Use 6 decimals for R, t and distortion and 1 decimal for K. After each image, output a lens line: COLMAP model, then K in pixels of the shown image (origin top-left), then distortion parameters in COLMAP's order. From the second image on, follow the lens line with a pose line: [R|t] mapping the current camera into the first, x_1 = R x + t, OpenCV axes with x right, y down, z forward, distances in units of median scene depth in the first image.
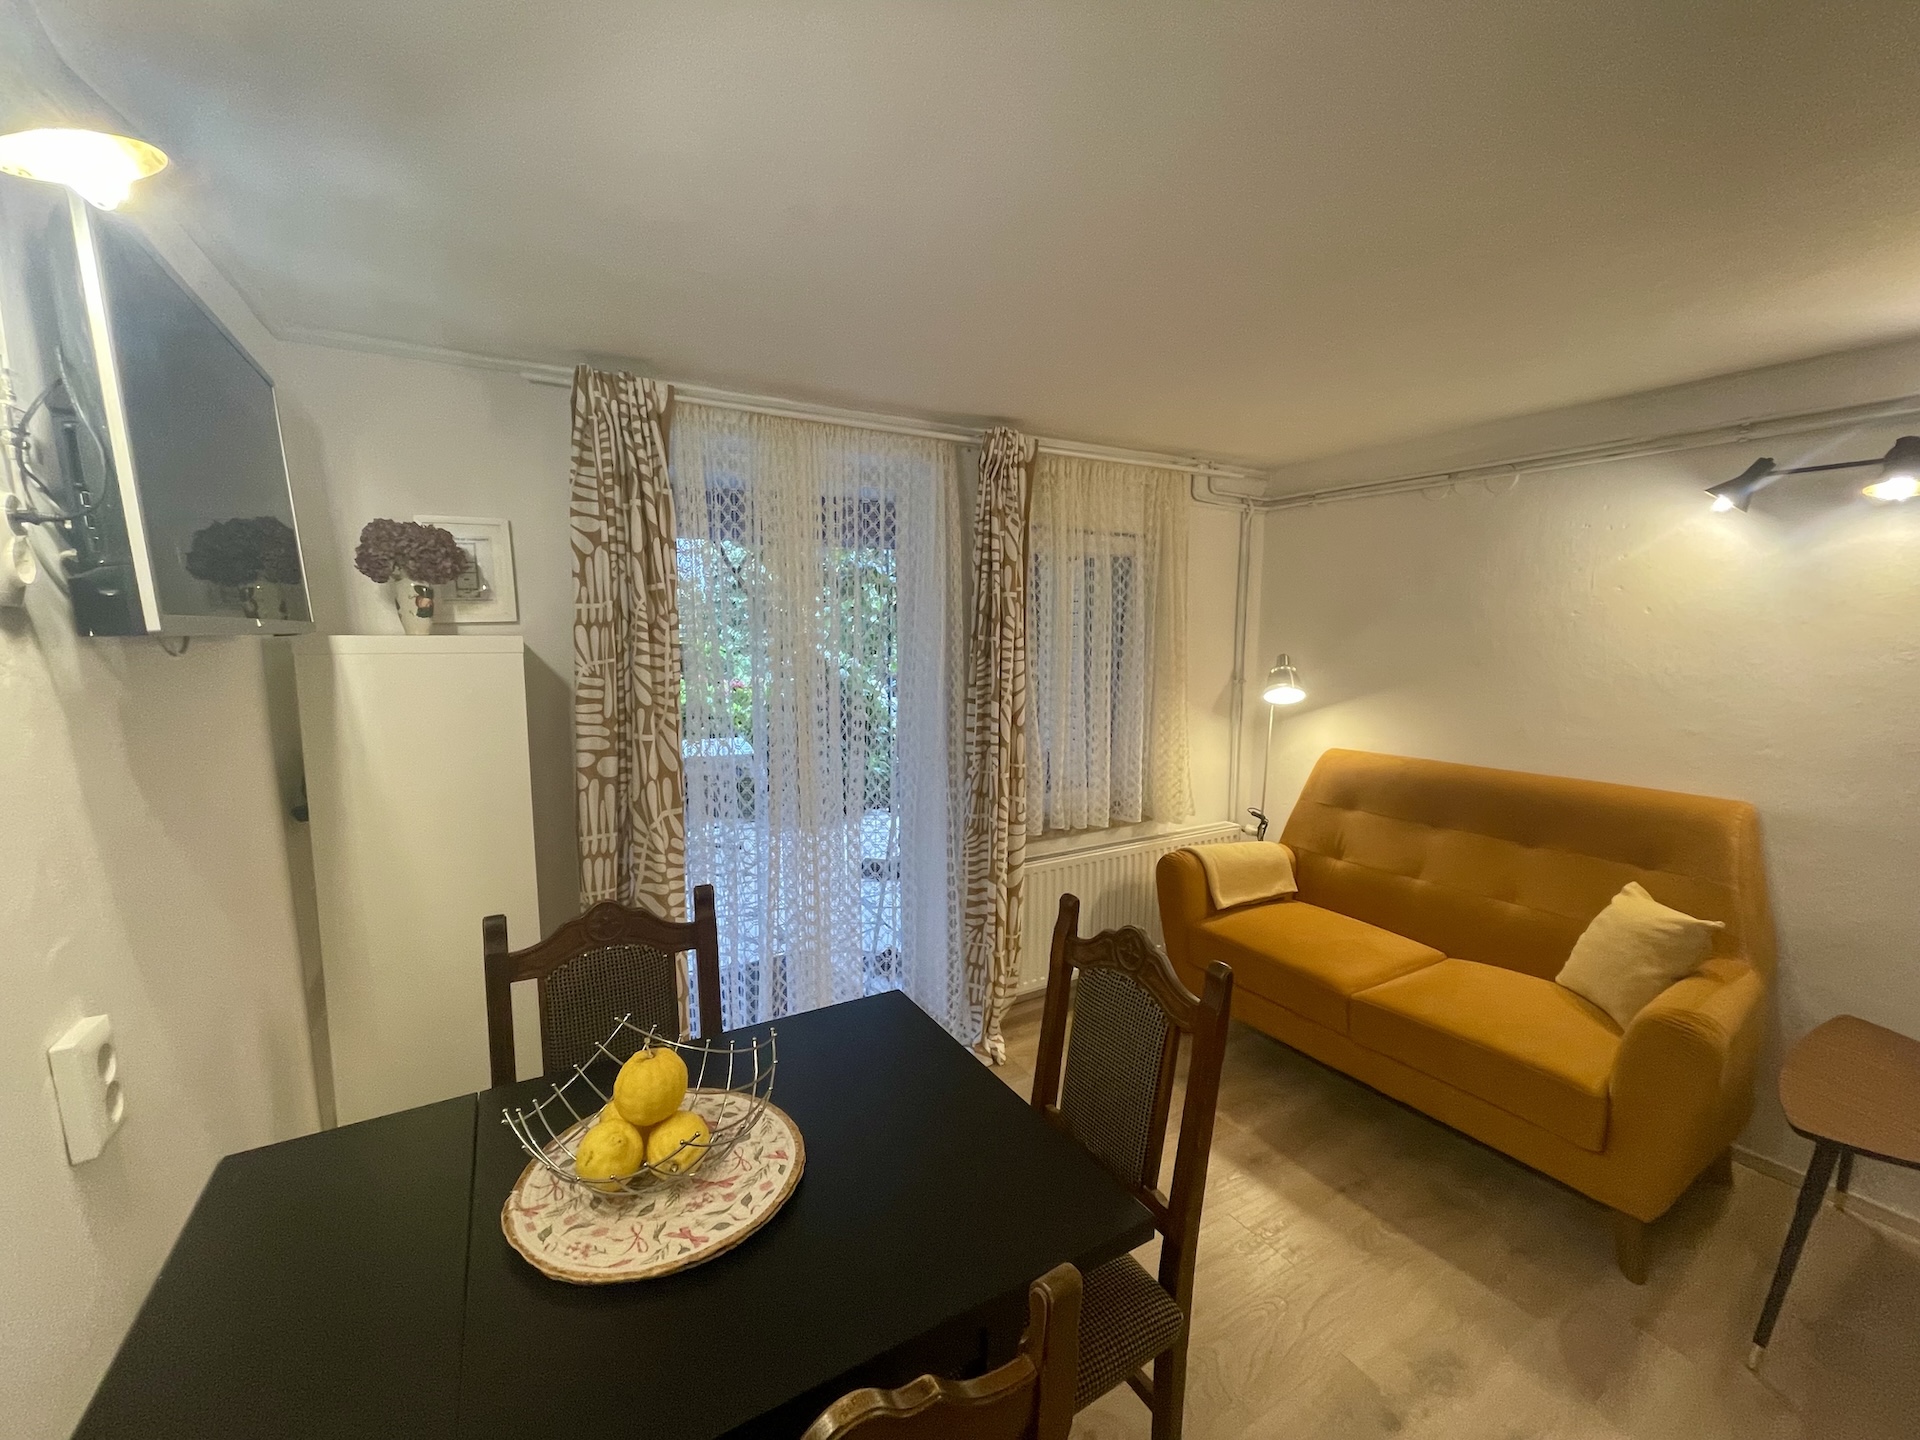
lens RADIAL K [[776.5, 0, 960.0], [0, 776.5, 720.0], [0, 0, 1]] dist [0.000733, 0.000092]
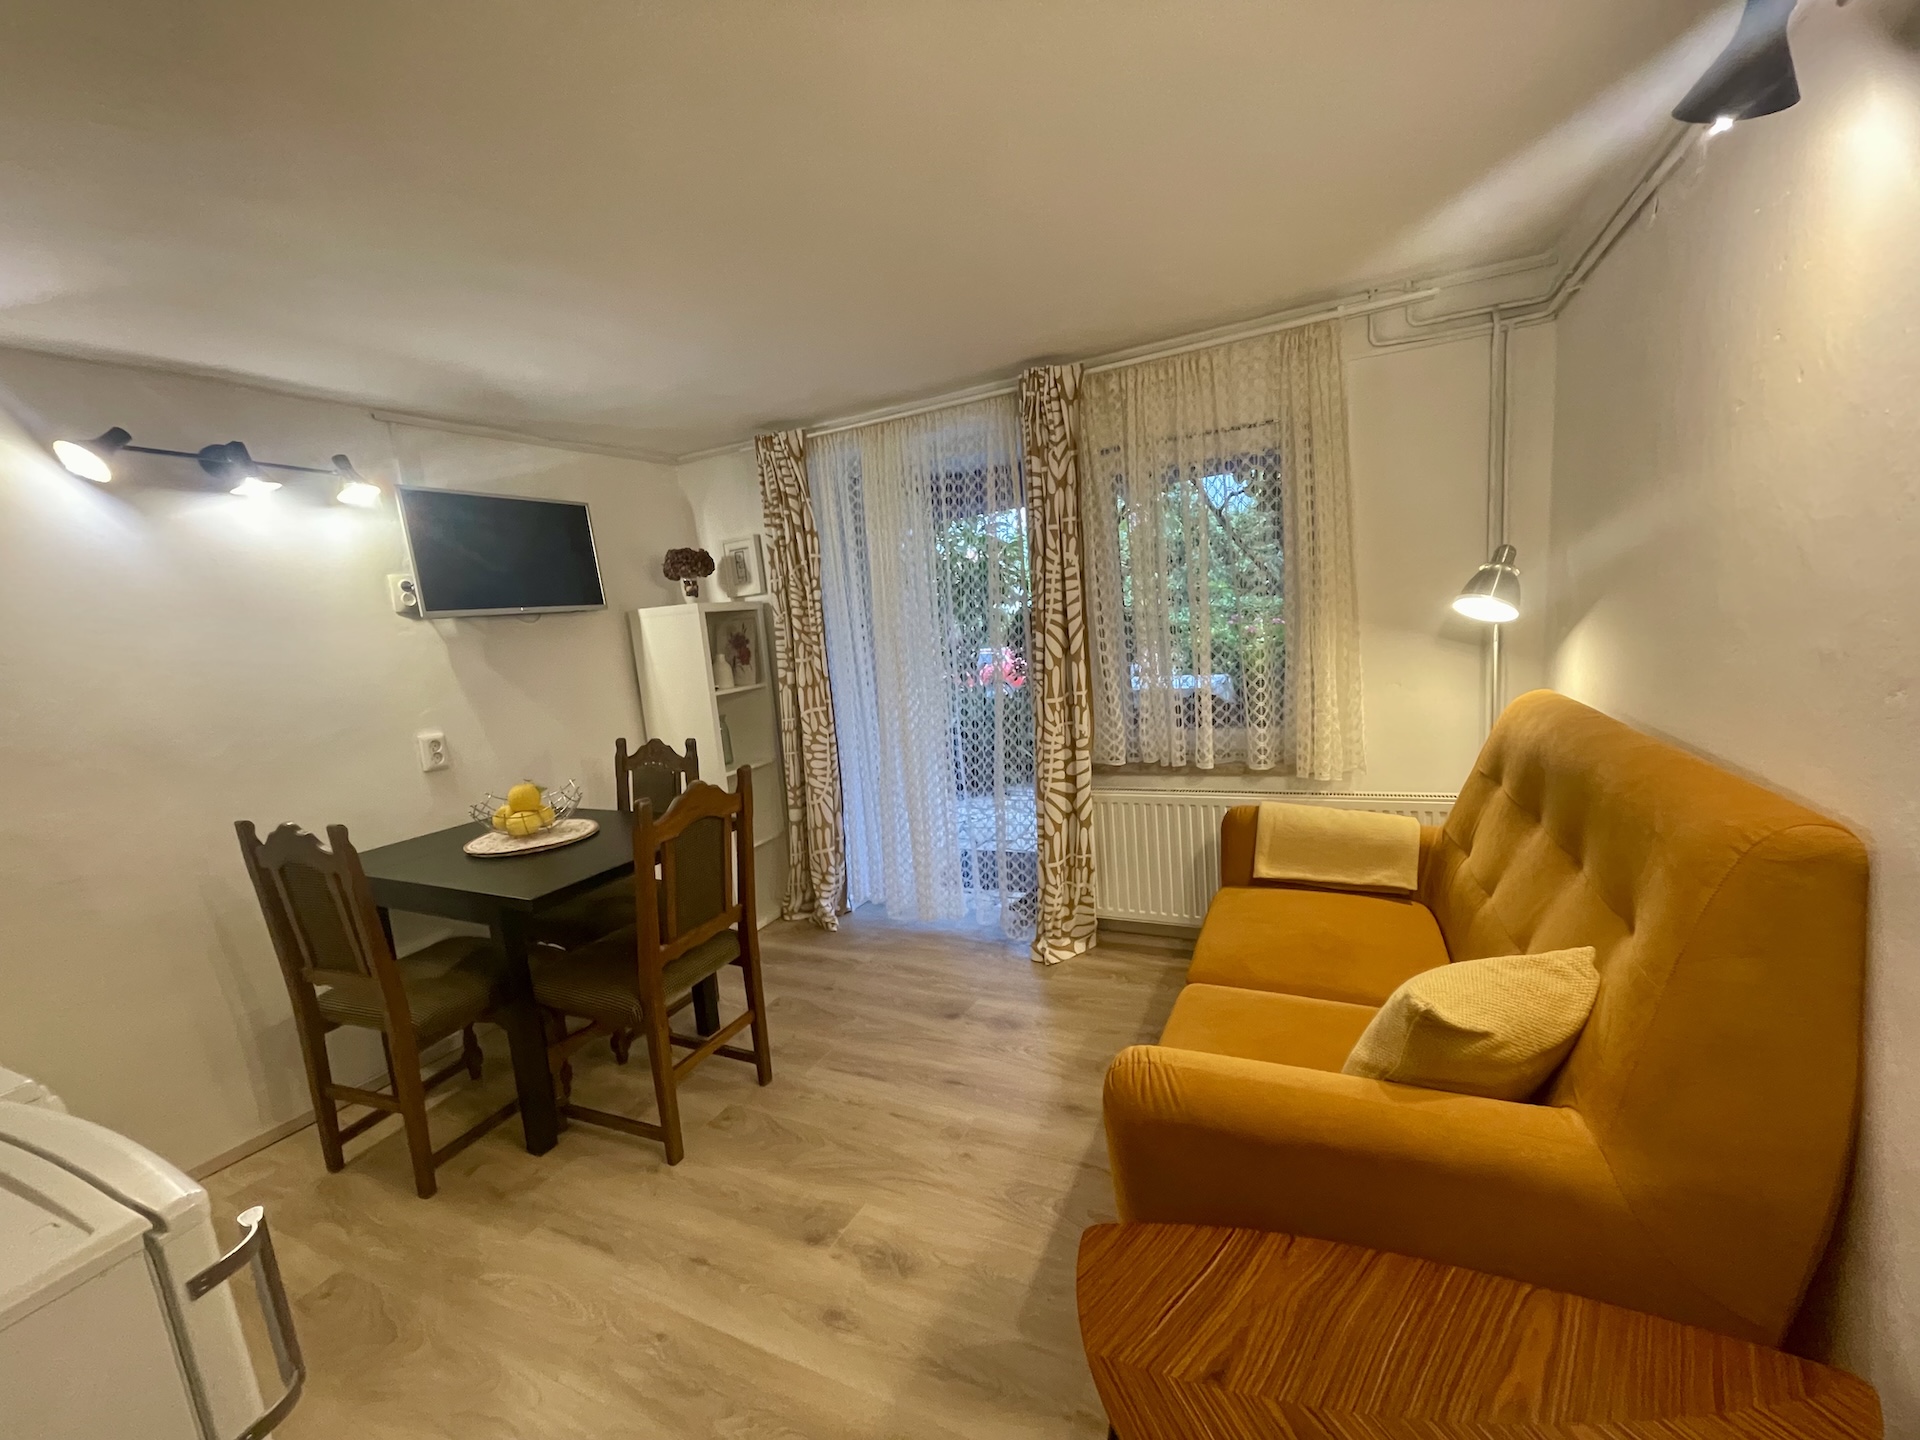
lens RADIAL K [[776.3, 0, 960.0], [0, 776.3, 720.0], [0, 0, 1]] dist [0.000549, 0.000037]
pose [[0.554142, 0.063496, -0.829997, 0.939636], [-0.006908, 0.997403, 0.071690, 0.024408], [0.832394, -0.033992, 0.553141, 0.332917]]
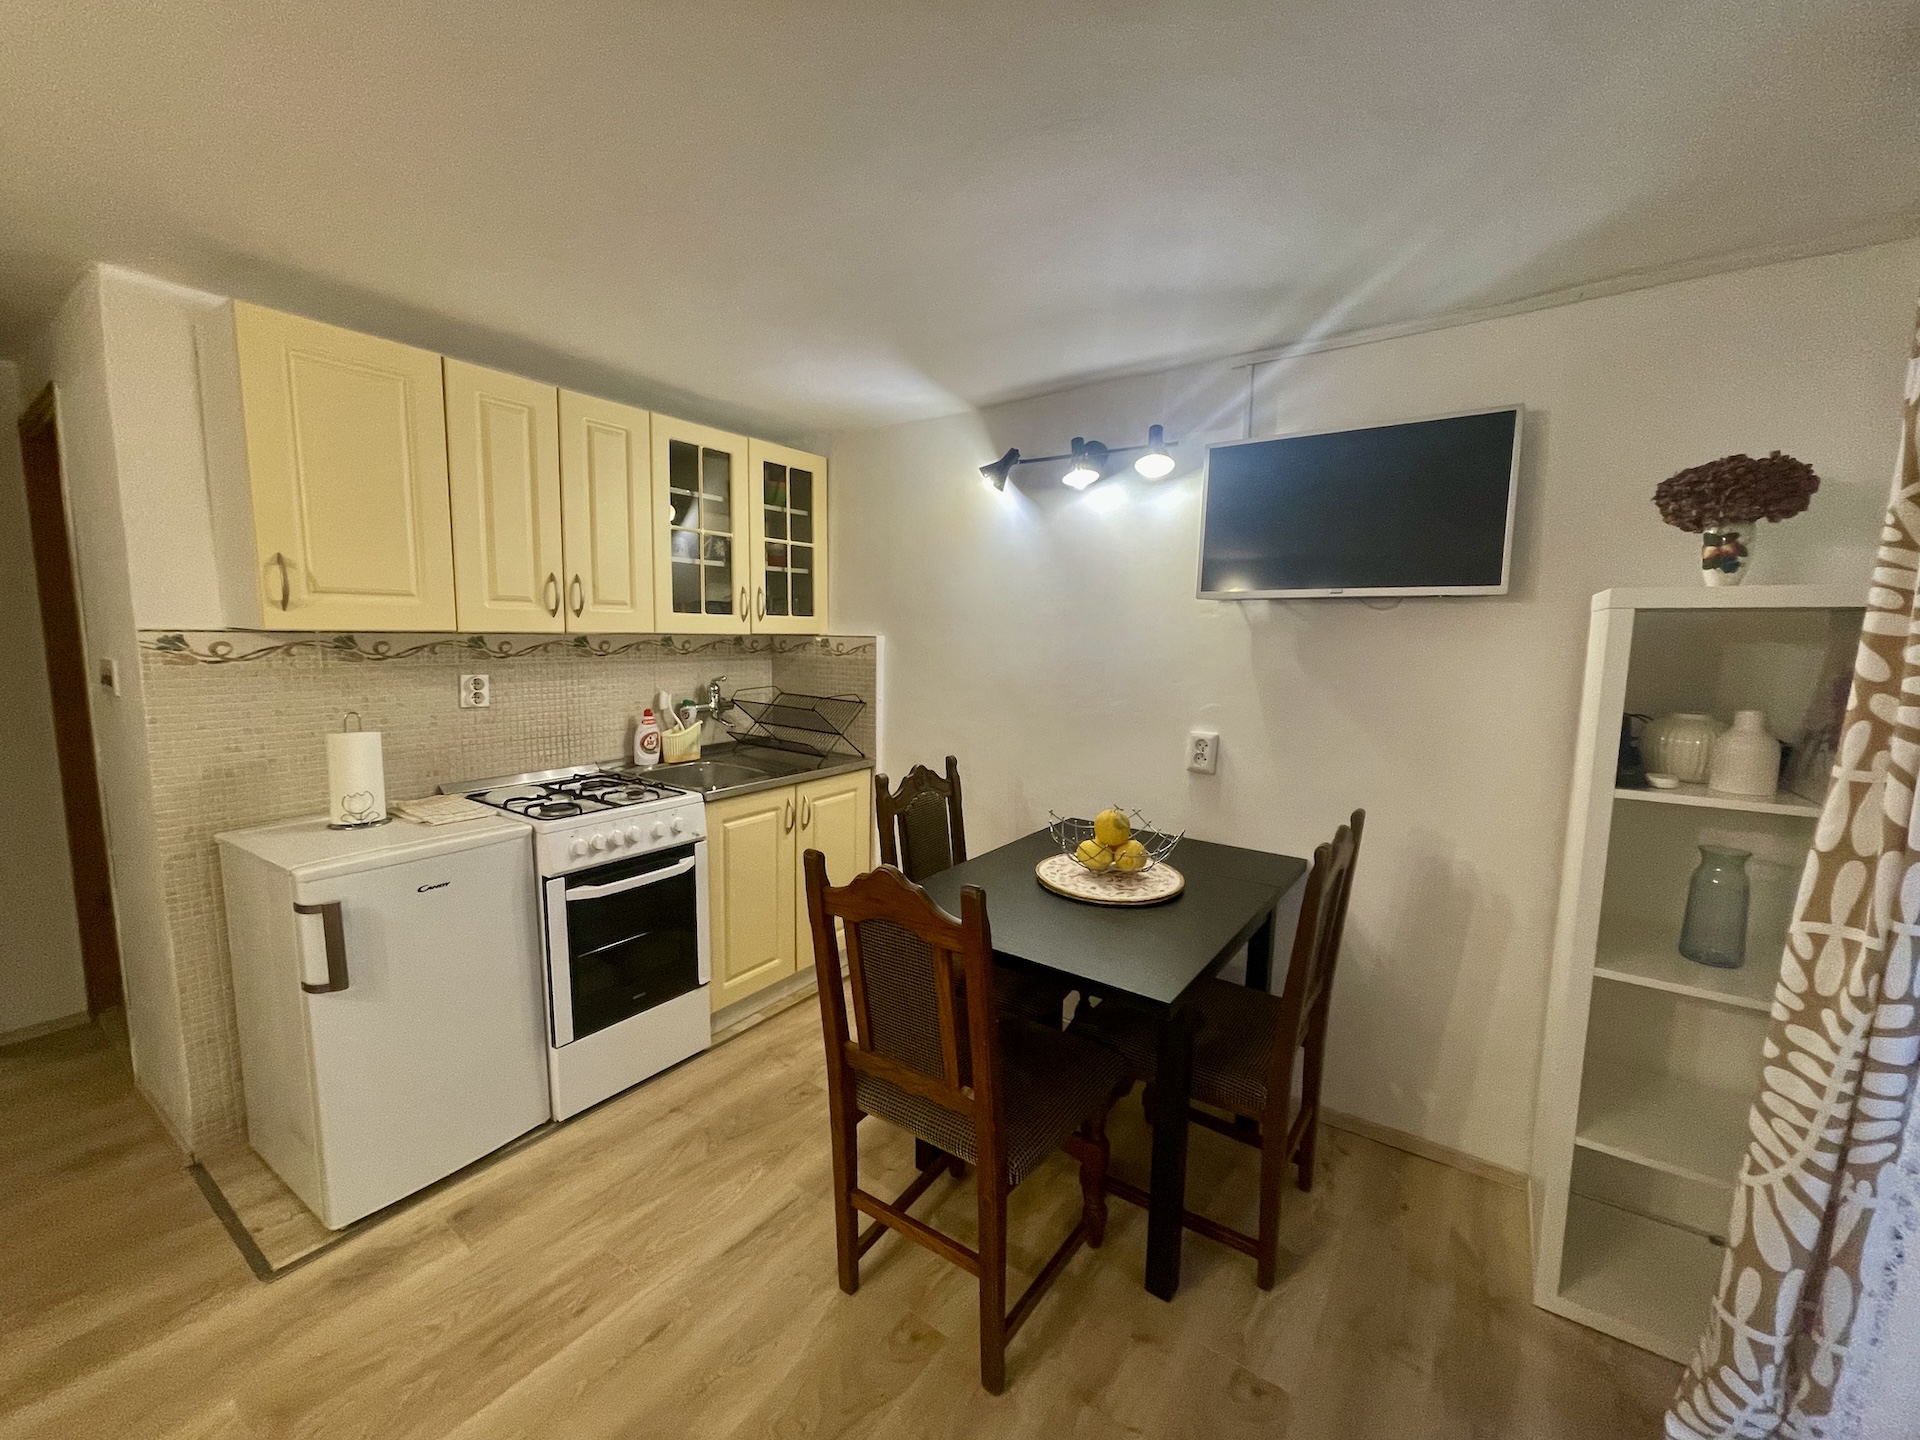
lens RADIAL K [[776.3, 0, 960.0], [0, 776.3, 720.0], [0, 0, 1]] dist [0.000549, 0.000037]
pose [[-0.915317, 0.032186, -0.401446, 0.299578], [-0.060868, 0.974295, 0.216896, -0.073364], [0.398107, 0.222964, -0.889830, 1.027786]]
